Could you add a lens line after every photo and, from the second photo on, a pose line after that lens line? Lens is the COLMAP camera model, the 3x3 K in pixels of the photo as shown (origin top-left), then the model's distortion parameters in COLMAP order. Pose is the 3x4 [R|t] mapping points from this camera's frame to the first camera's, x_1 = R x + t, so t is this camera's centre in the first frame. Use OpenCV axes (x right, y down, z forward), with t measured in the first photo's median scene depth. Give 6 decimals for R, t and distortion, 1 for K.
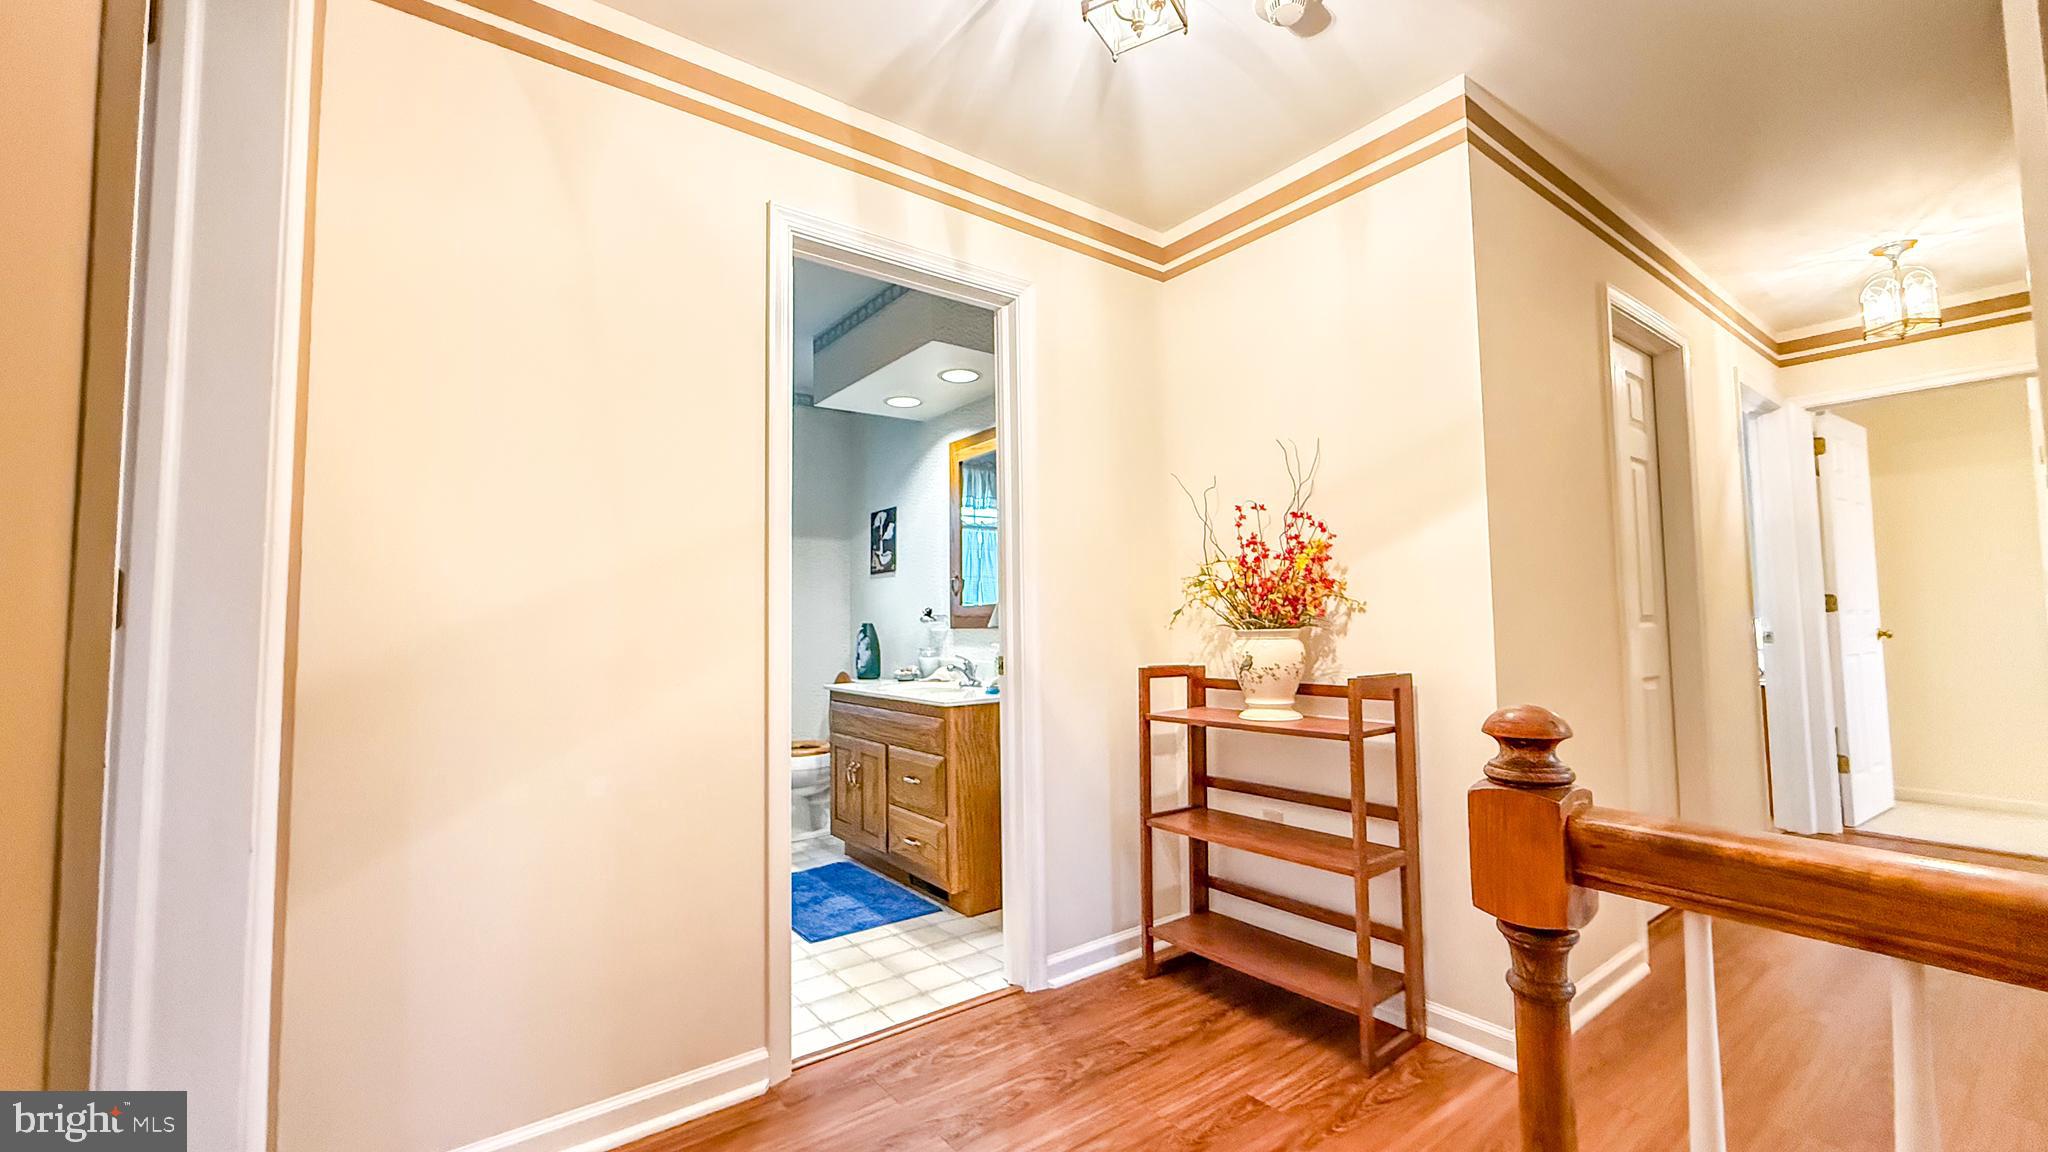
lens RADIAL K [[822.9, 0, 1023.8], [0, 822.9, 574.0], [0, 0, 1]] dist [0.002681, 0.000198]
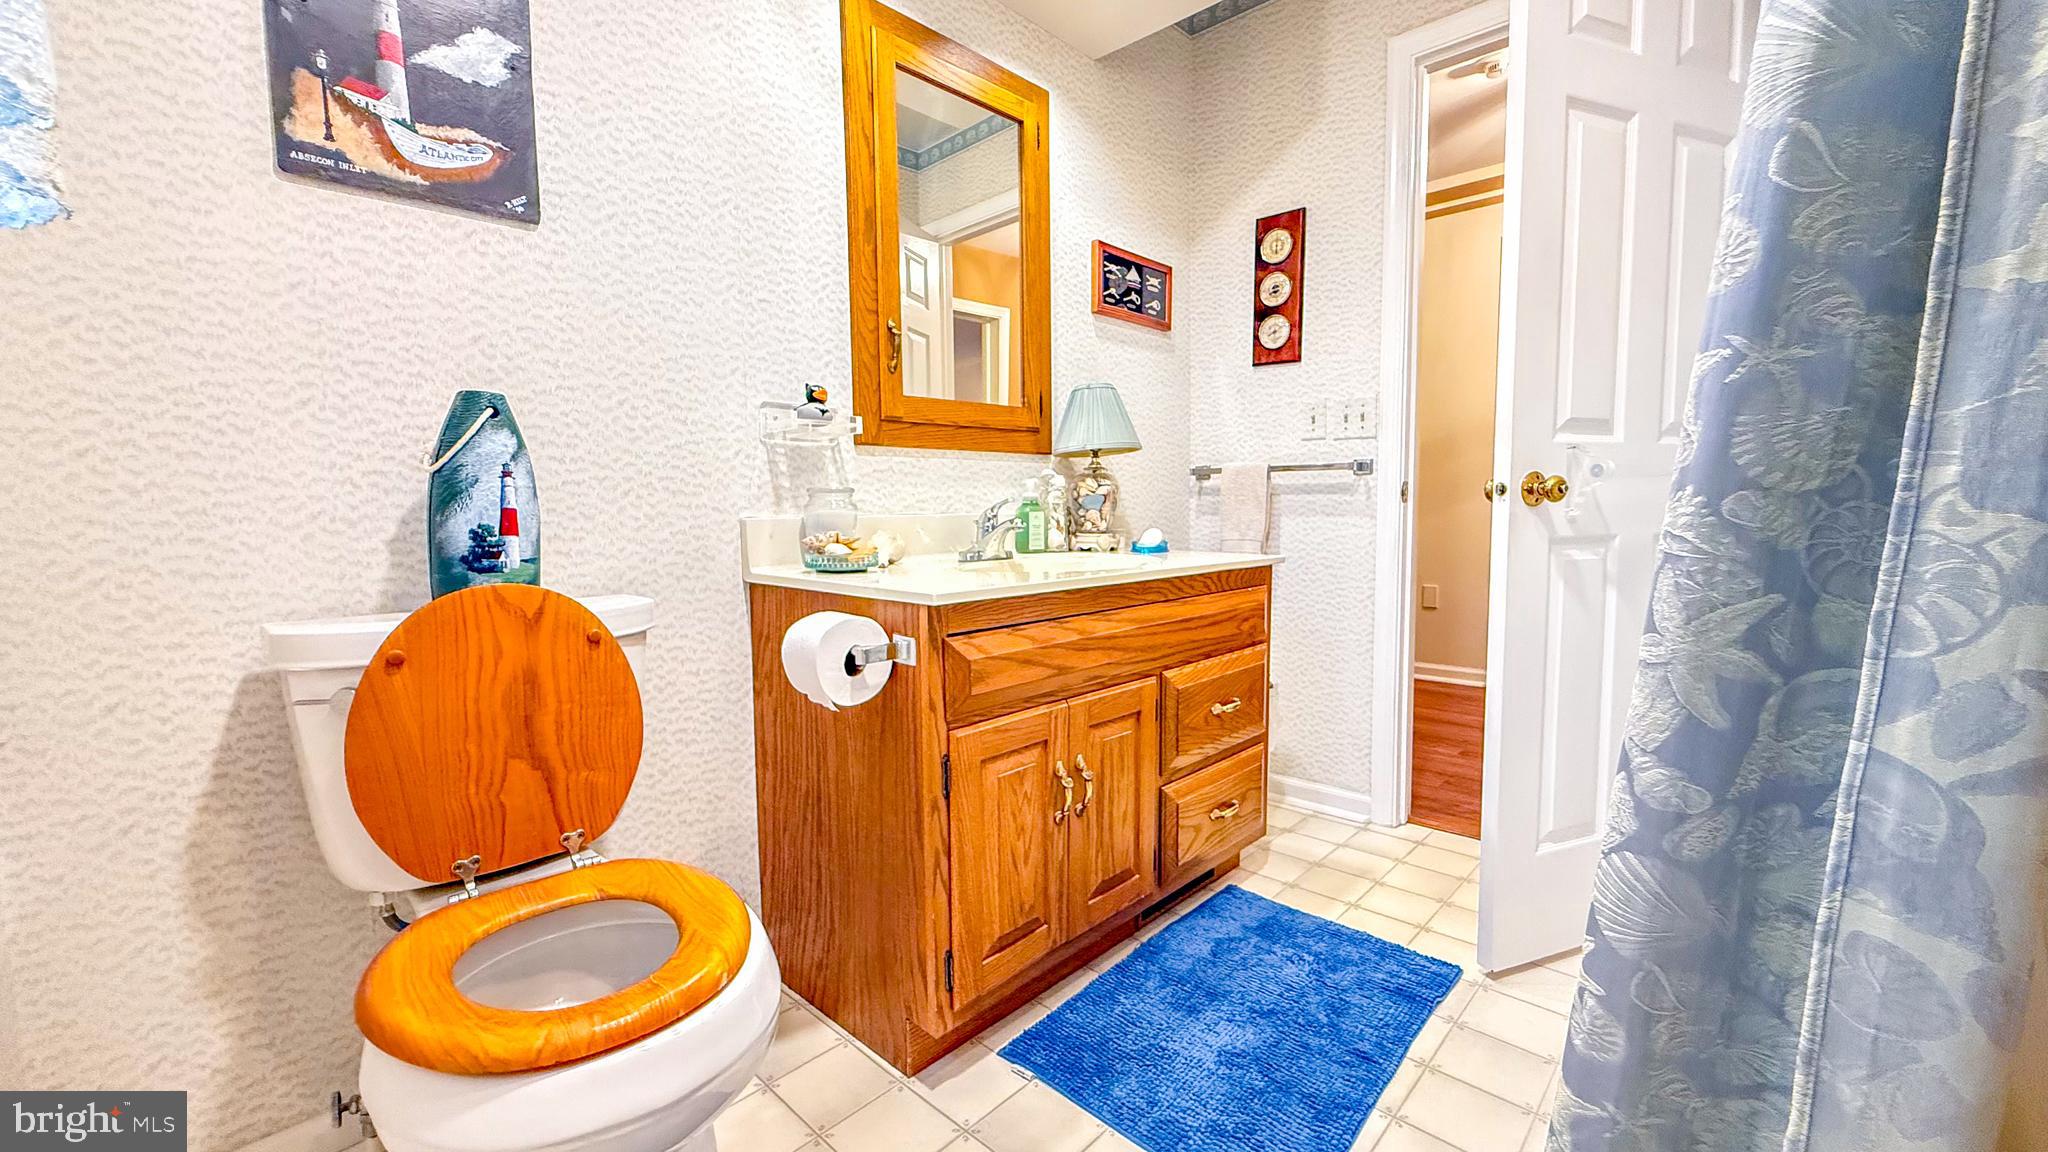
lens RADIAL K [[822.9, 0, 1023.8], [0, 822.9, 574.0], [0, 0, 1]] dist [0.002681, 0.000198]
pose [[-0.157110, -0.067762, 0.985254, -0.547784], [-0.048280, 0.996977, 0.060869, 0.107277], [-0.986400, -0.038005, -0.159907, 1.008528]]
